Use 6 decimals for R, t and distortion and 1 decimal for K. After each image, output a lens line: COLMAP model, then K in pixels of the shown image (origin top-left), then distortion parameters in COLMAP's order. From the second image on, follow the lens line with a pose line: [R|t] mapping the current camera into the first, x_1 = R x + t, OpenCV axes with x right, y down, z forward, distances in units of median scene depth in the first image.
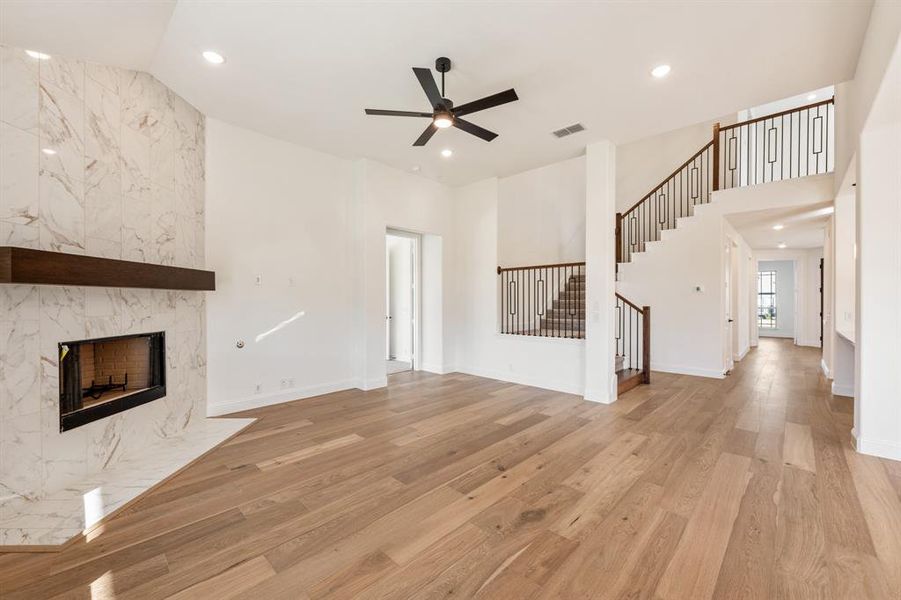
lens RADIAL K [[367.2, 0, 451.1], [0, 367.2, 301.2], [0, 0, 1]] dist [-0.001220, -0.000653]
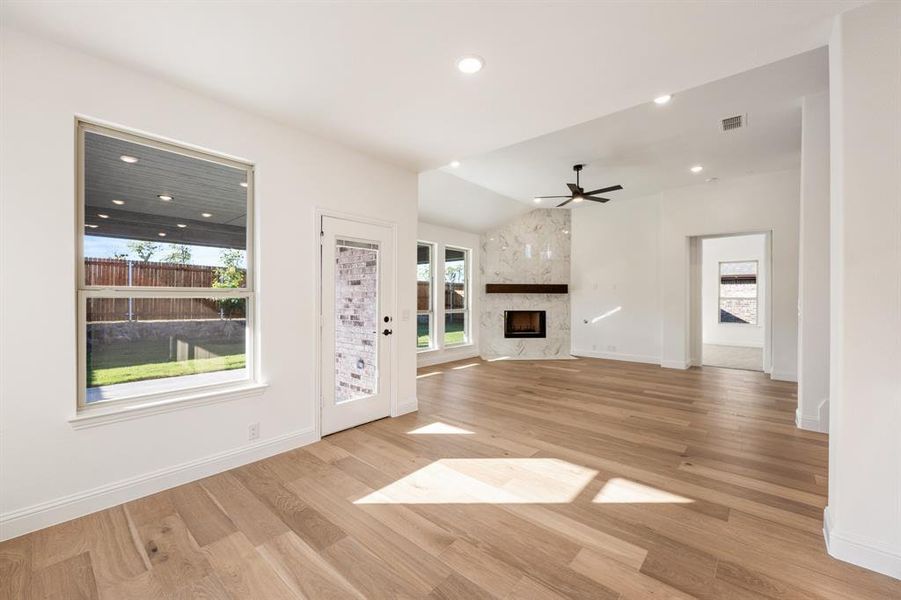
lens RADIAL K [[367.2, 0, 455.5], [0, 367.2, 299.3], [0, 0, 1]] dist [-0.001220, -0.000653]
pose [[0.057395, 0.002314, -0.998349, 1.687656], [-0.007107, 0.999973, 0.001909, 0.005640], [0.998326, 0.006986, 0.057410, 0.284290]]
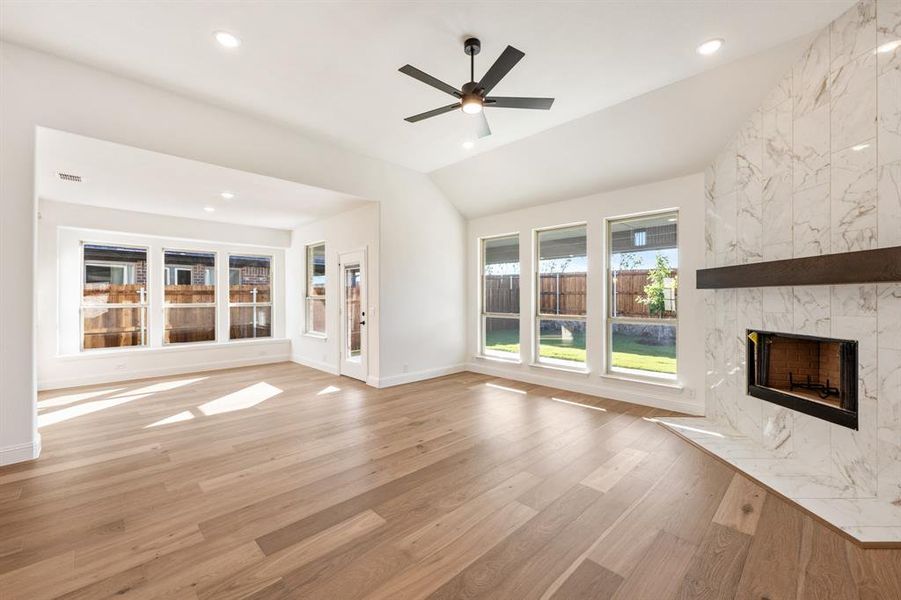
lens RADIAL K [[367.2, 0, 446.9], [0, 367.2, 296.3], [0, 0, 1]] dist [-0.001220, -0.000653]
pose [[-0.999276, -0.000215, 0.038047, 0.008702], [-0.000241, 1.000000, -0.000673, -0.007060], [-0.038047, -0.000681, -0.999276, 1.860338]]
